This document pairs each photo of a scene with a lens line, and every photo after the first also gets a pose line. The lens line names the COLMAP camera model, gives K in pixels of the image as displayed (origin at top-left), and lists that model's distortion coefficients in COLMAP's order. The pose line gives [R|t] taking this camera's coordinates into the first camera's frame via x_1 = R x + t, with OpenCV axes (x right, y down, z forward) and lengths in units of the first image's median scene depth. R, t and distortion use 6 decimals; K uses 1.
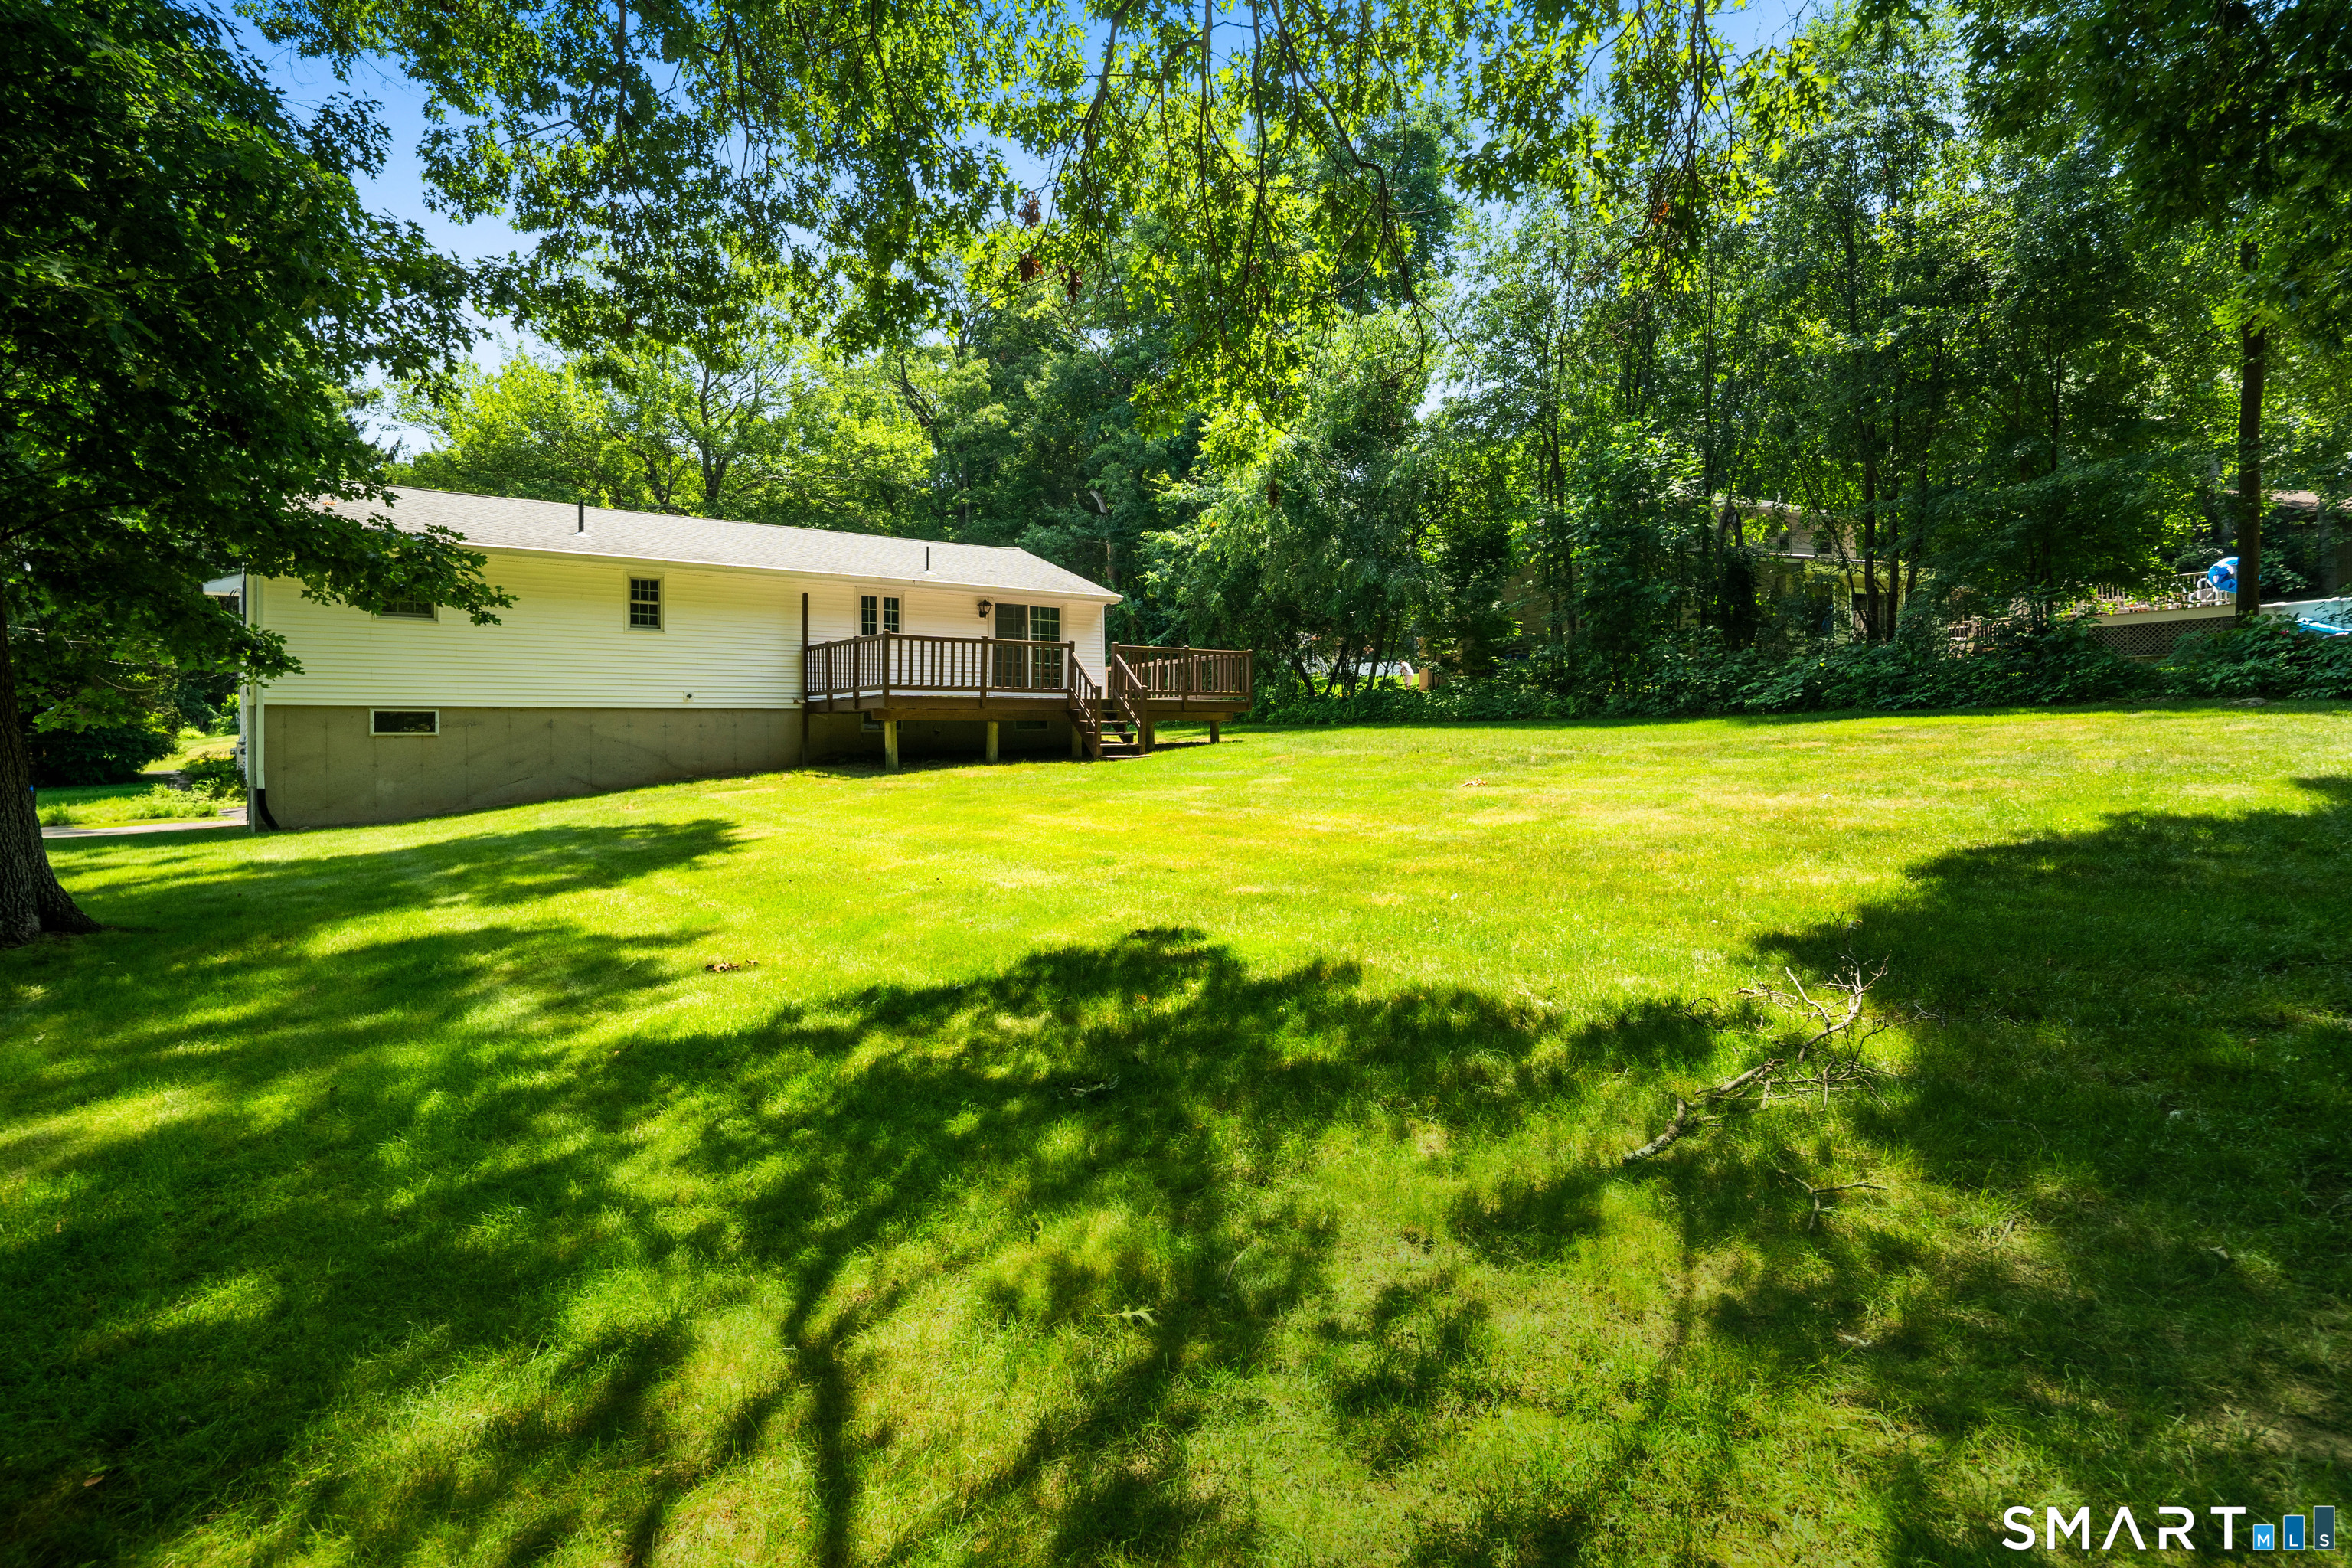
lens RADIAL K [[1113.0, 0, 1166.6], [0, 1113.0, 737.3], [0, 0, 1]] dist [0.000702, 0.000078]
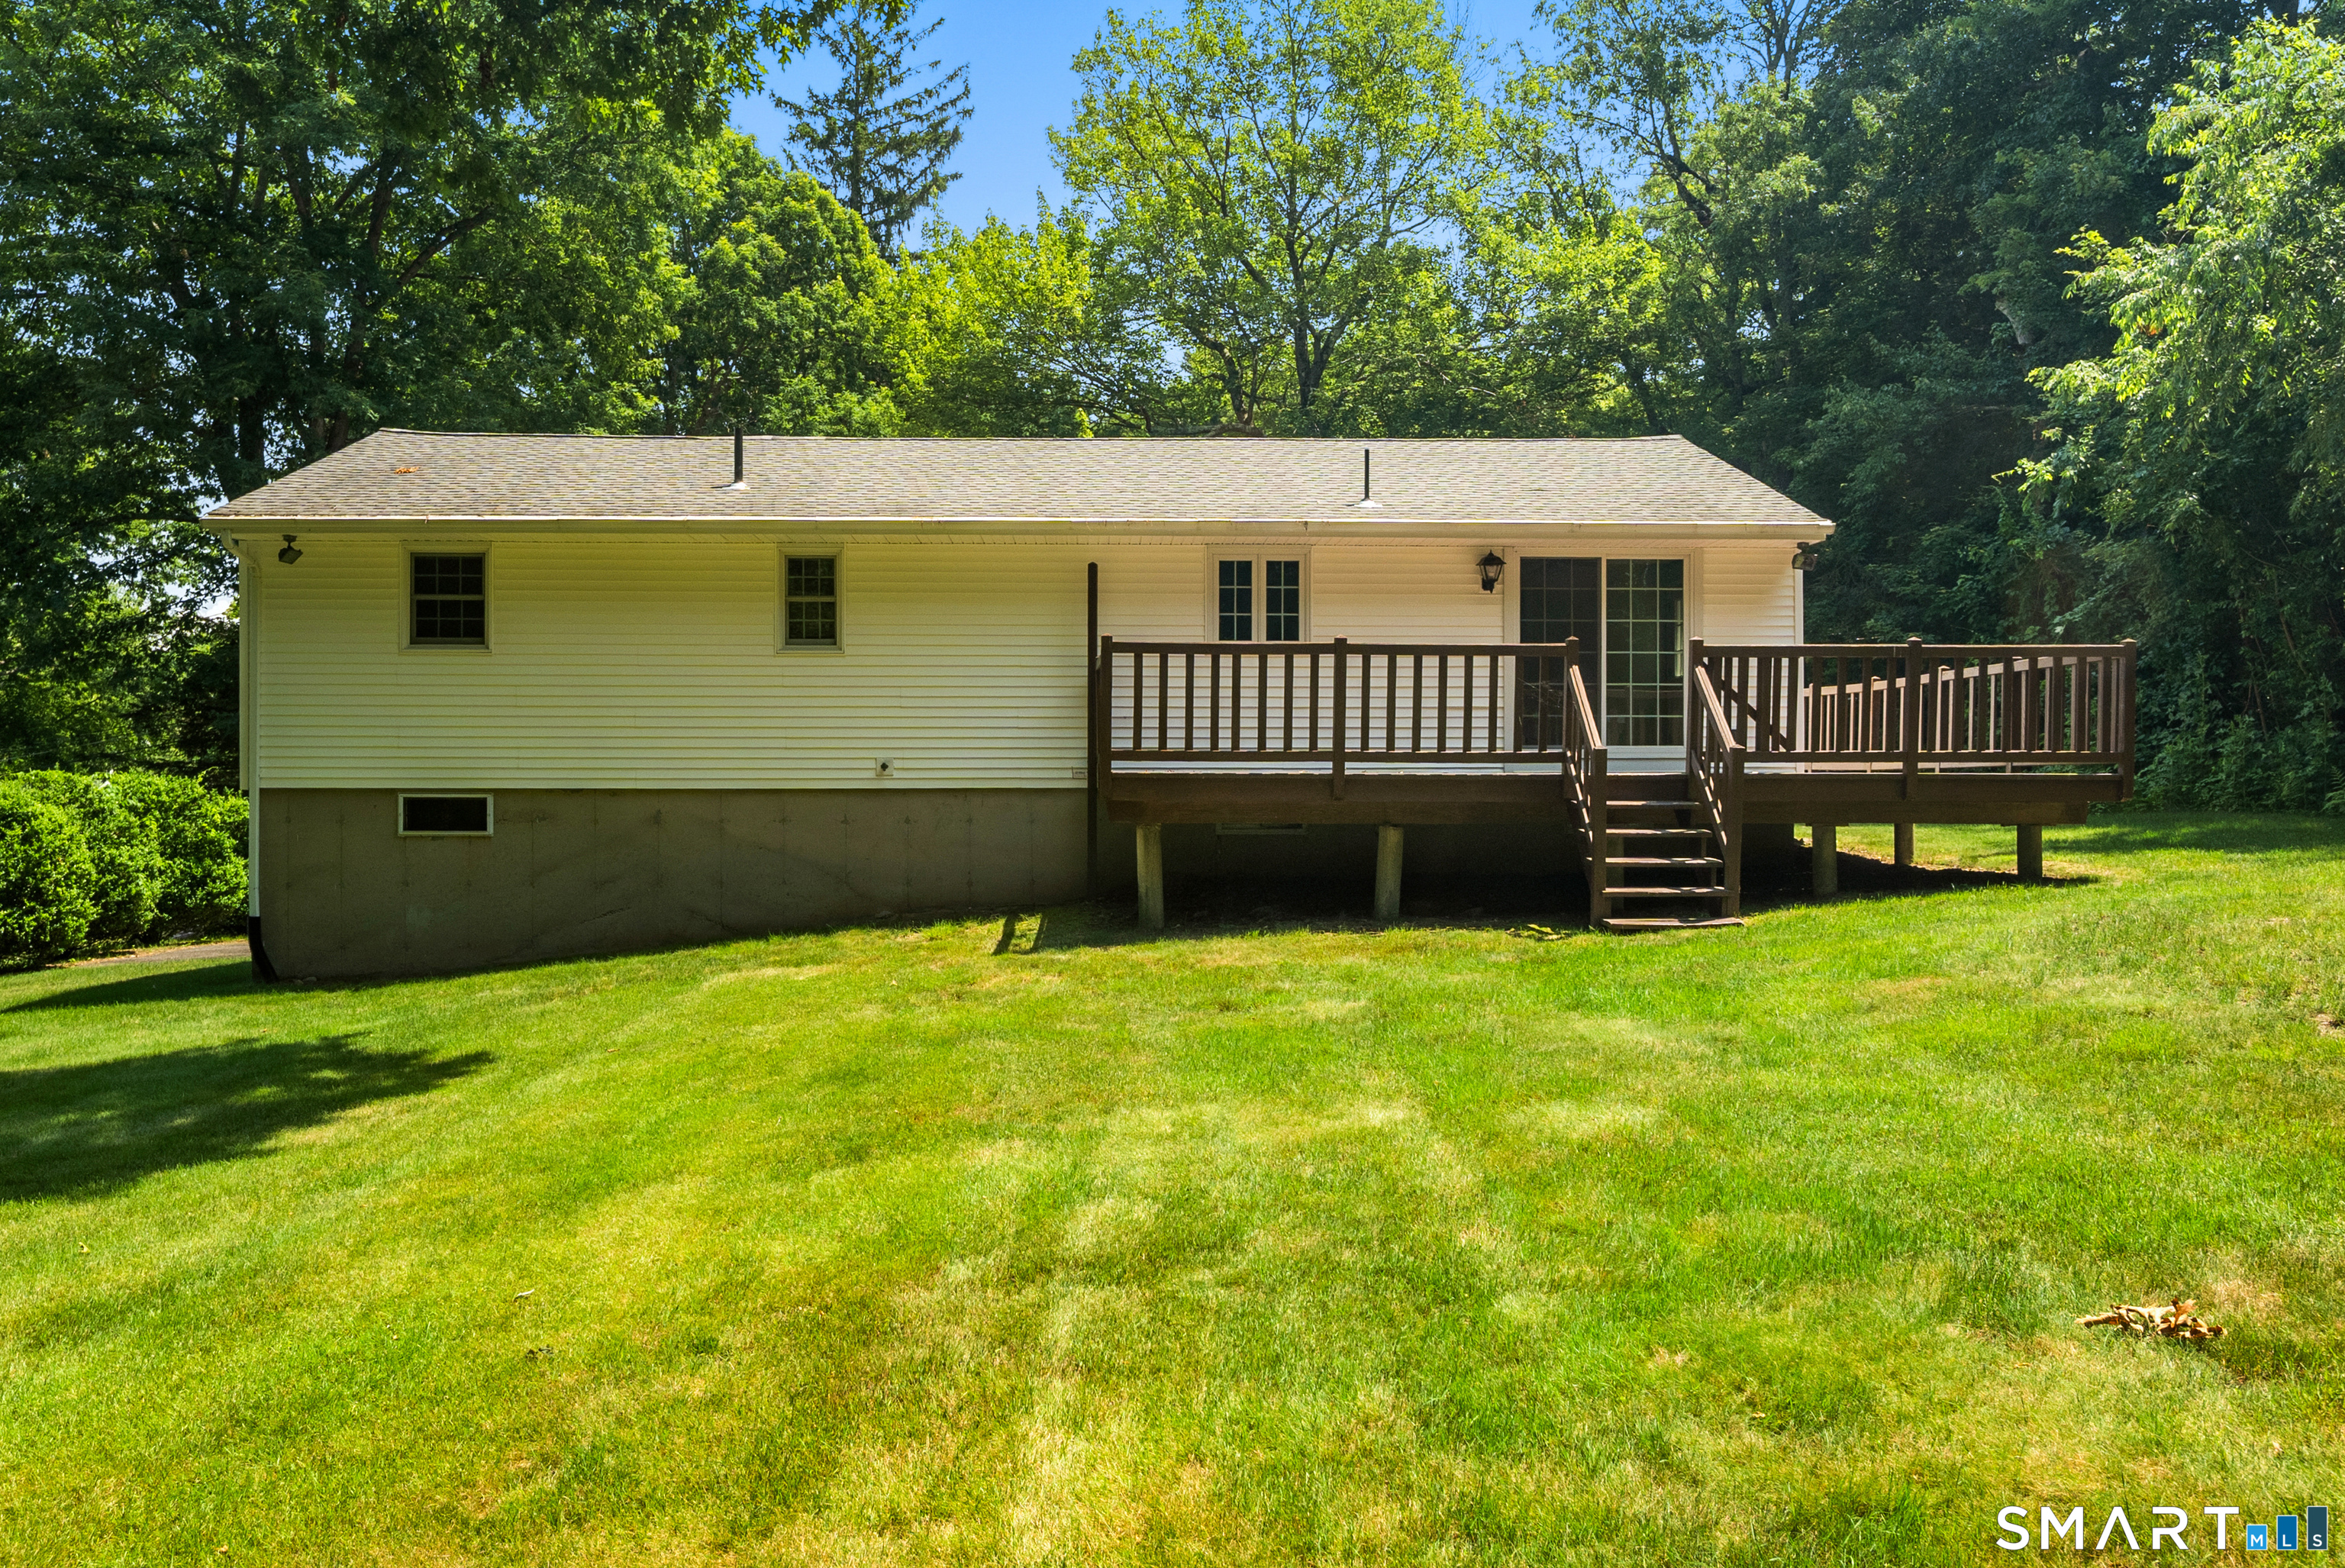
lens RADIAL K [[1799.2, 0, 1172.5], [0, 1799.2, 784.0], [0, 0, 1]] dist [0.001042, 0.002931]
pose [[0.816058, 0.010546, -0.577873, 0.174235], [-0.009800, 0.999942, 0.004409, -0.030668], [0.577886, 0.002065, 0.816115, 0.329960]]
